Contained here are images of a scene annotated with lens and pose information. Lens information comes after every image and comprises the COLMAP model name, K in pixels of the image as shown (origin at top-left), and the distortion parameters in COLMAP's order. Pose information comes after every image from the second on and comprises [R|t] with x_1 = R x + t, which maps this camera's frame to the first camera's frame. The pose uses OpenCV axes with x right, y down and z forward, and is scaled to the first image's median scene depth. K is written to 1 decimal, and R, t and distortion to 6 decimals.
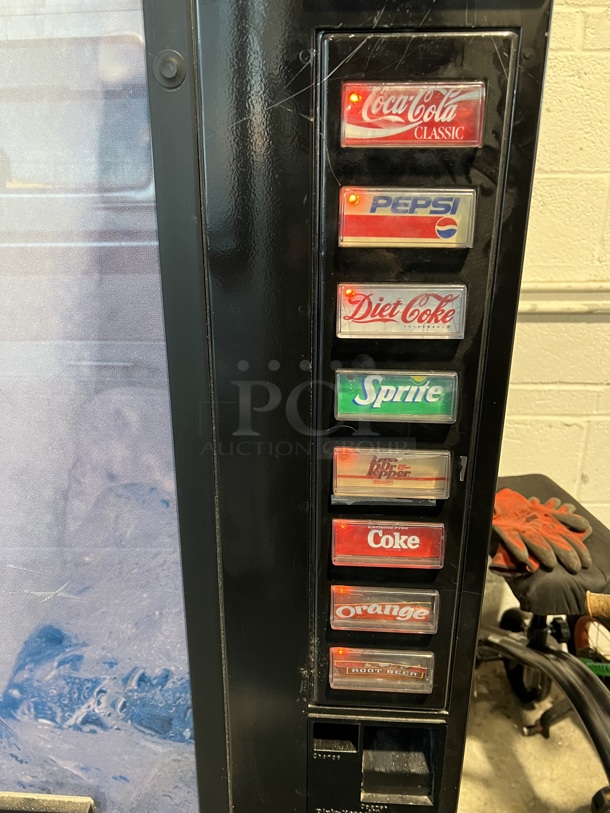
lens RADIAL K [[617.7, 0, 305.0], [0, 617.7, 406.5], [0, 0, 1]] dist [0.049147, -0.063738]
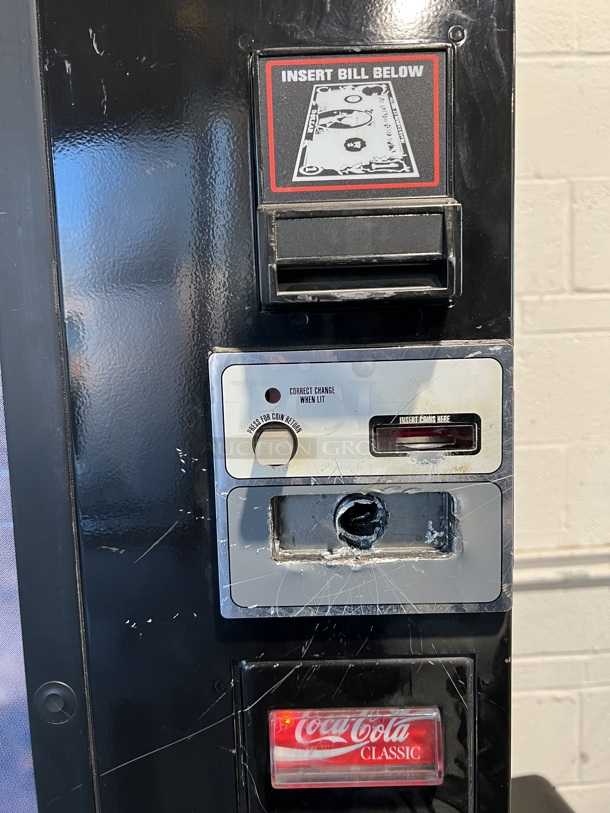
lens RADIAL K [[617.7, 0, 305.0], [0, 617.7, 406.5], [0, 0, 1]] dist [0.049147, -0.063738]
pose [[0.997945, -0.039065, 0.050788, 0.079939], [0.049449, 0.973618, -0.222760, -0.708047], [-0.040746, 0.224813, 0.973550, 0.106554]]
